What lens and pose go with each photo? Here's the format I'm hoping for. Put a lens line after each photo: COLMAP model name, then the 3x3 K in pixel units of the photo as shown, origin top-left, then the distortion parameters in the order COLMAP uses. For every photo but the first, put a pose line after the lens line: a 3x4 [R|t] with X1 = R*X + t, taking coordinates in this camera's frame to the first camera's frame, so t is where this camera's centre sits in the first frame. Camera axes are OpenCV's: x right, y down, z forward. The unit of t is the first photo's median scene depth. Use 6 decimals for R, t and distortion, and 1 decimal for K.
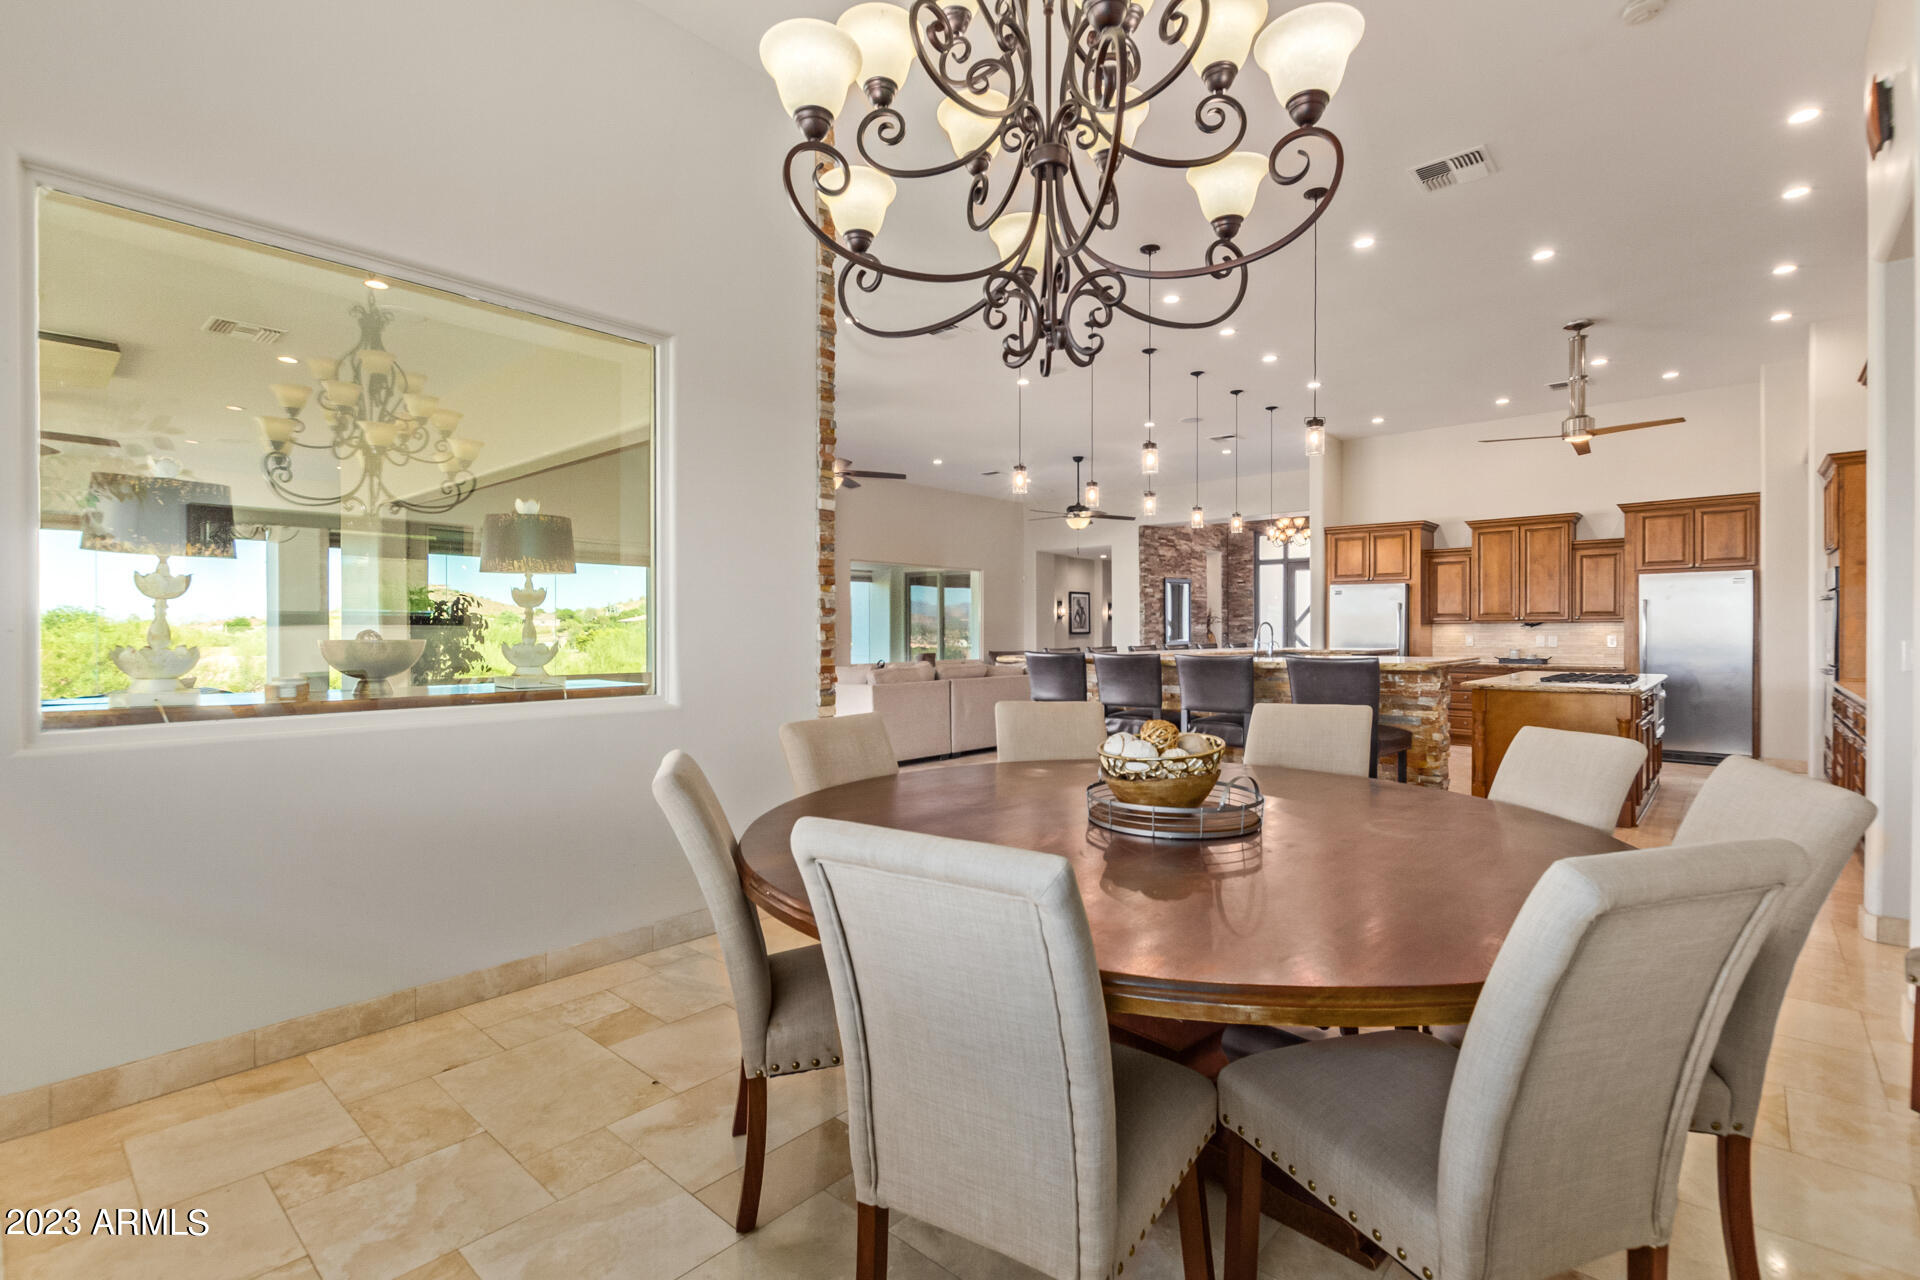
lens RADIAL K [[881.8, 0, 958.3], [0, 881.8, 639.2], [0, 0, 1]] dist [0.011500, -0.003378]
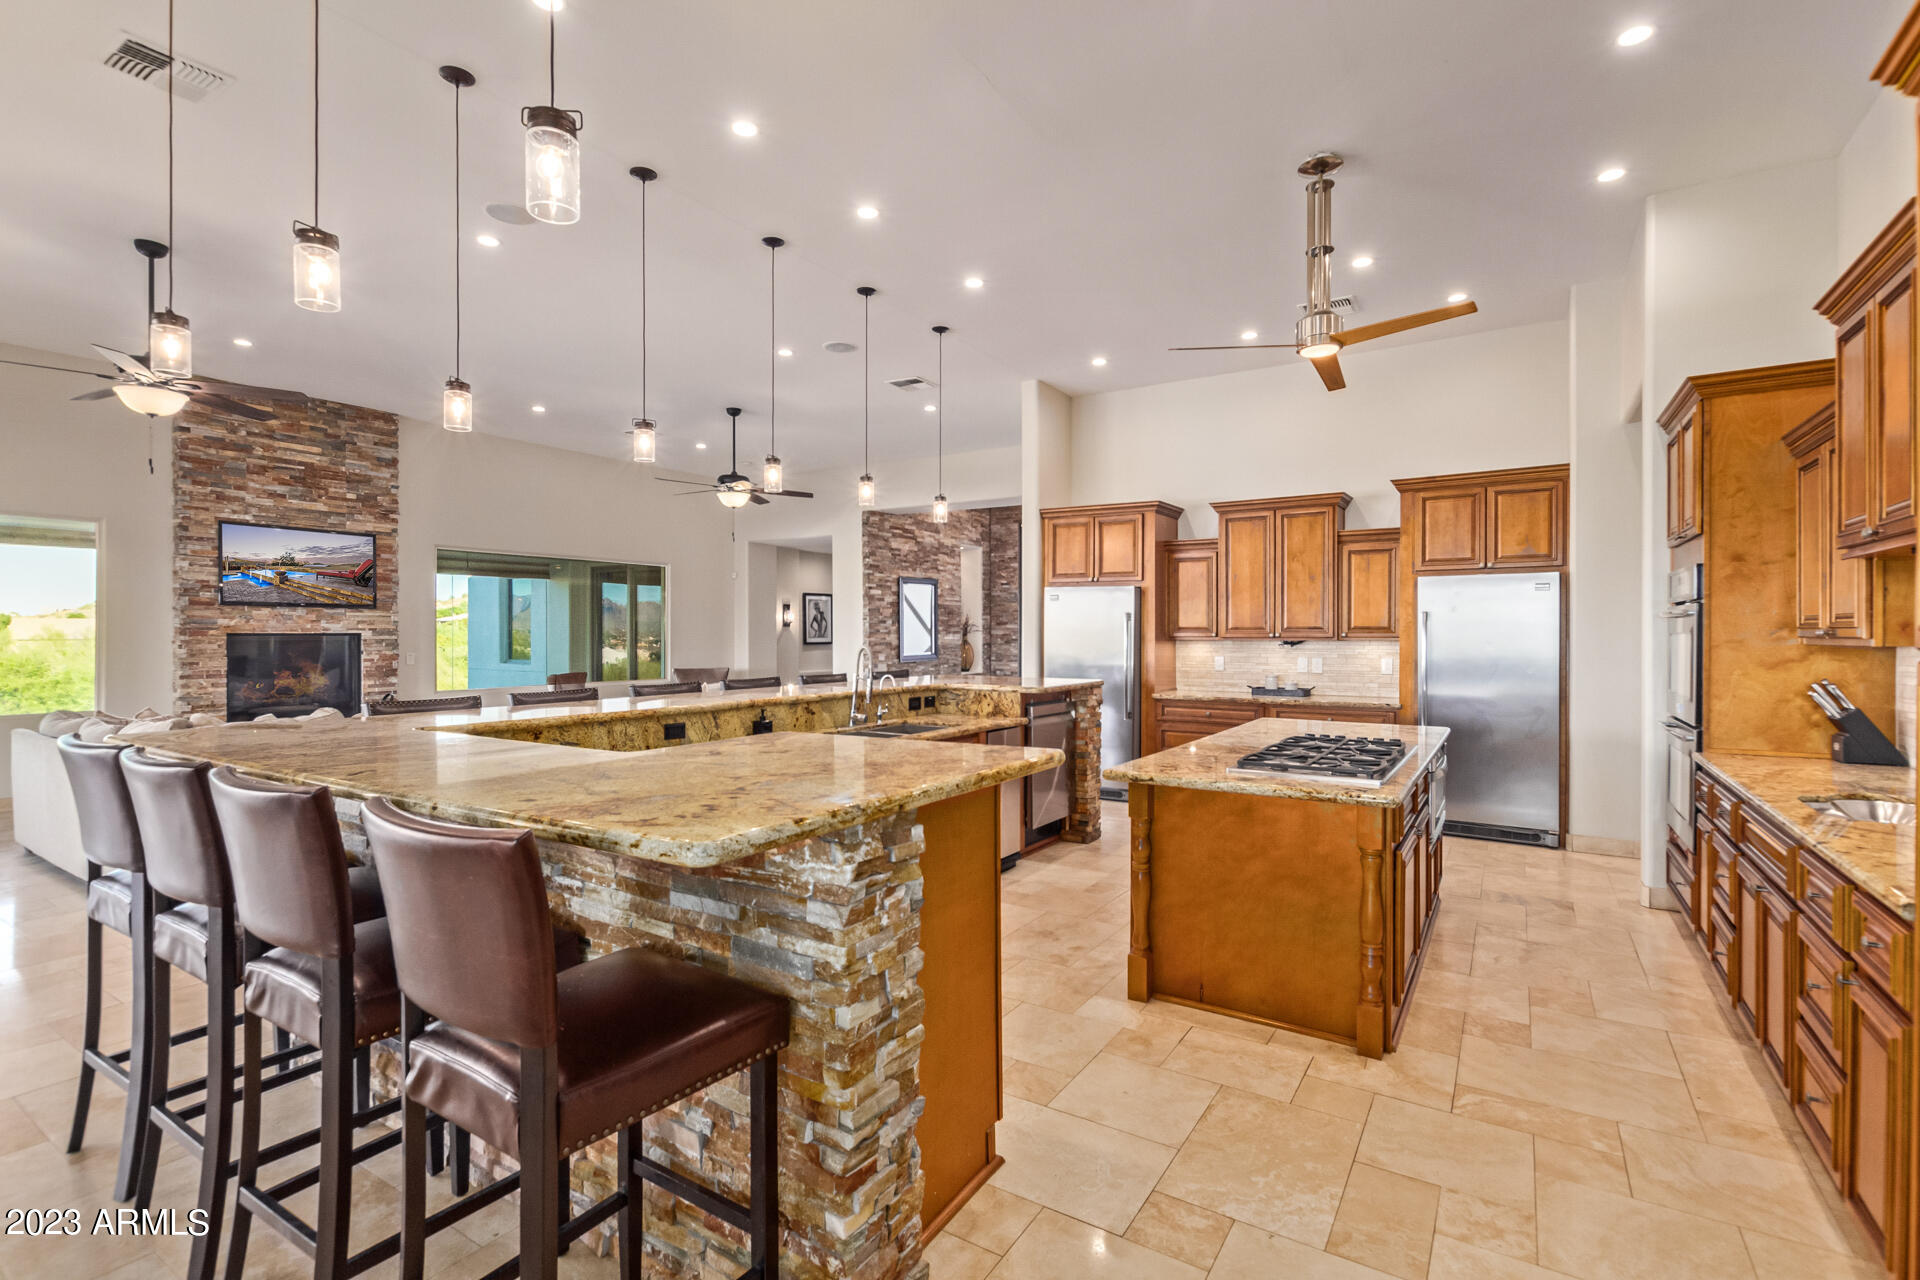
lens RADIAL K [[881.8, 0, 954.5], [0, 881.8, 641.2], [0, 0, 1]] dist [0.011500, -0.003378]
pose [[0.987808, 0.001307, 0.155672, 0.251126], [-0.001553, 0.999998, 0.001458, -0.018639], [-0.155669, -0.001682, 0.987808, 0.308021]]
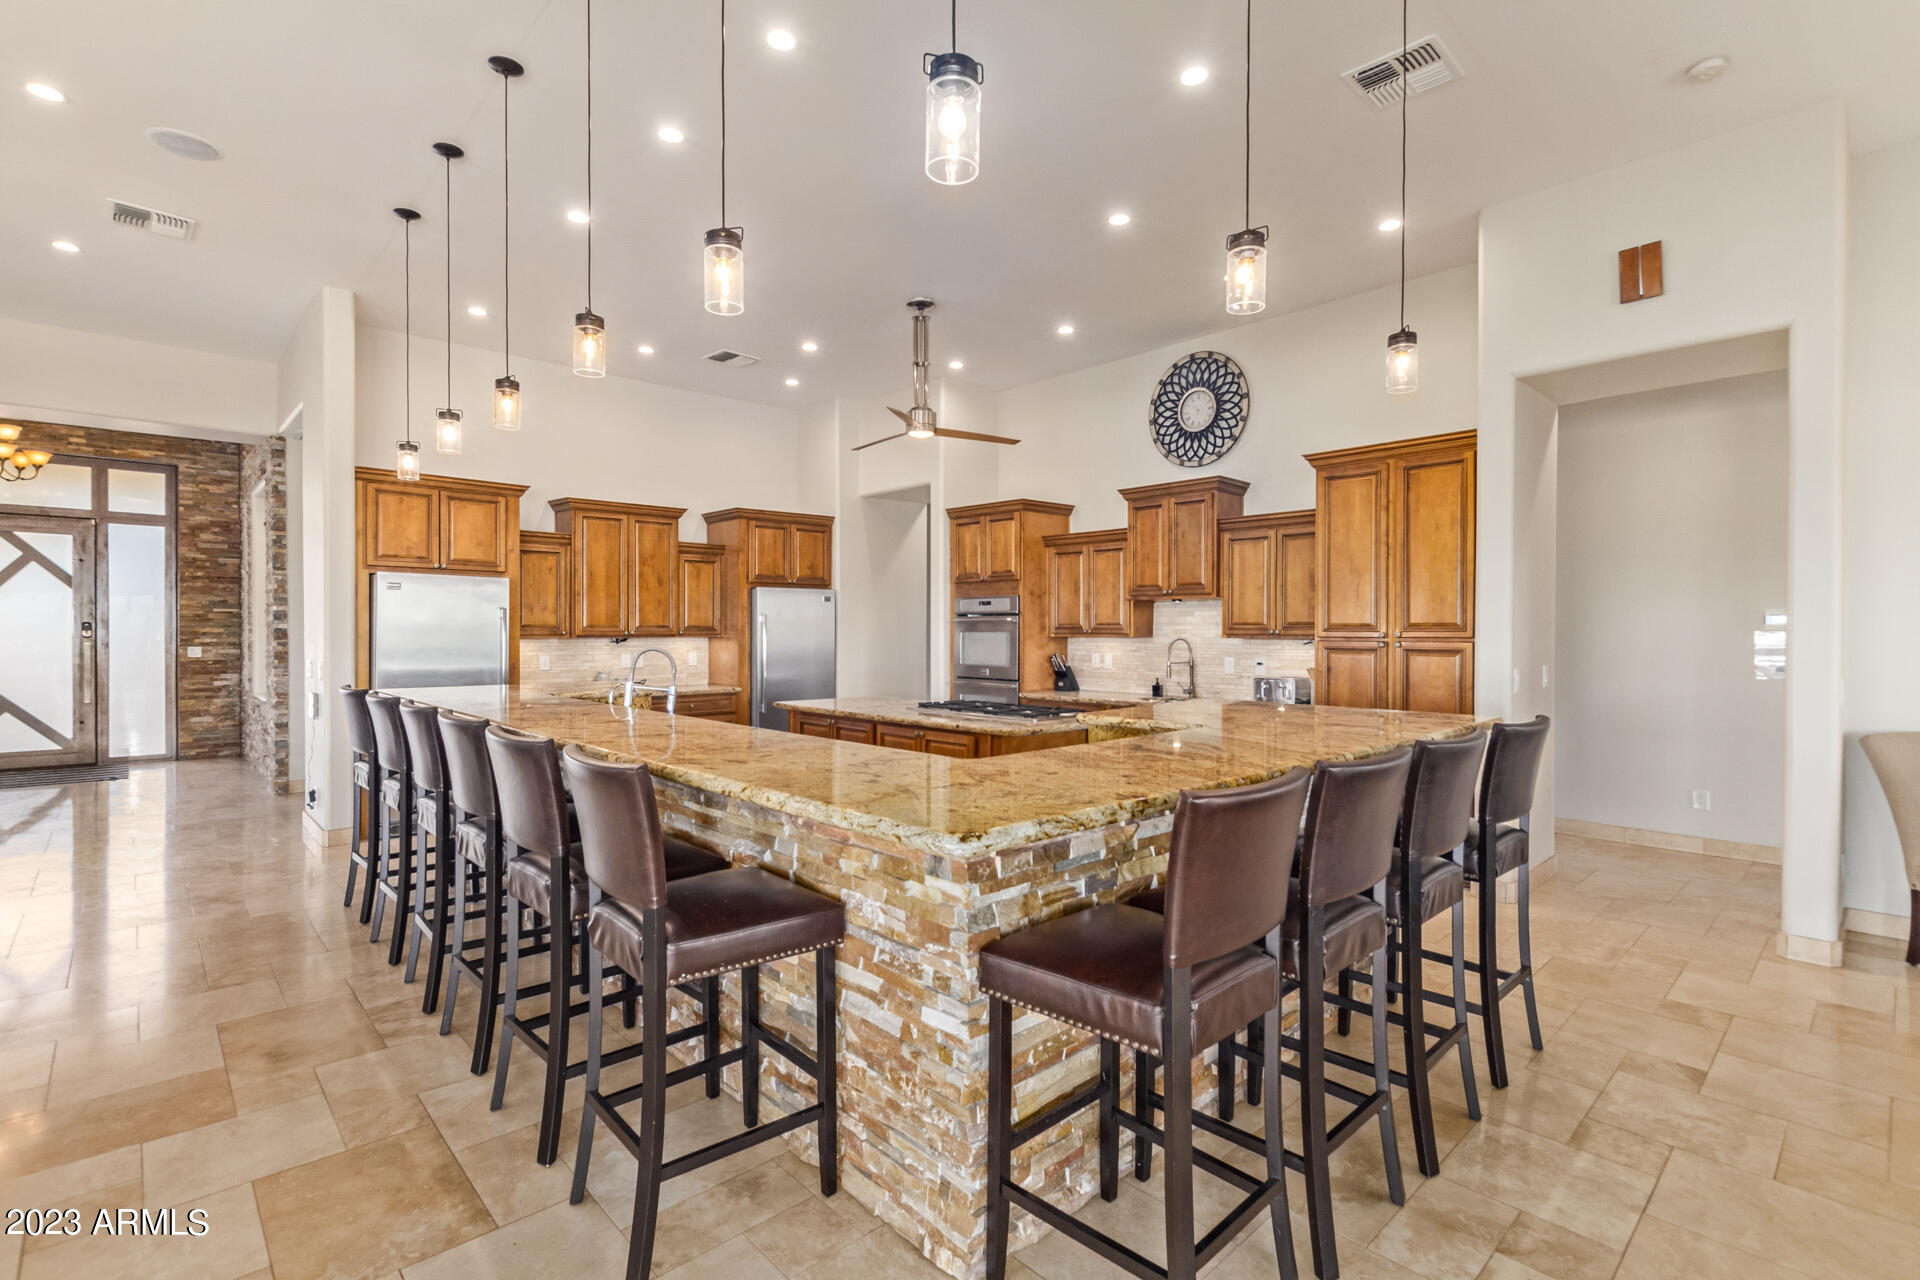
lens RADIAL K [[881.8, 0, 966.4], [0, 881.8, 638.3], [0, 0, 1]] dist [0.011500, -0.003378]
pose [[0.095163, -0.004857, 0.995450, -0.116151], [0.008110, 0.999959, 0.004104, -0.018926], [-0.995429, 0.007683, 0.095199, 0.618275]]
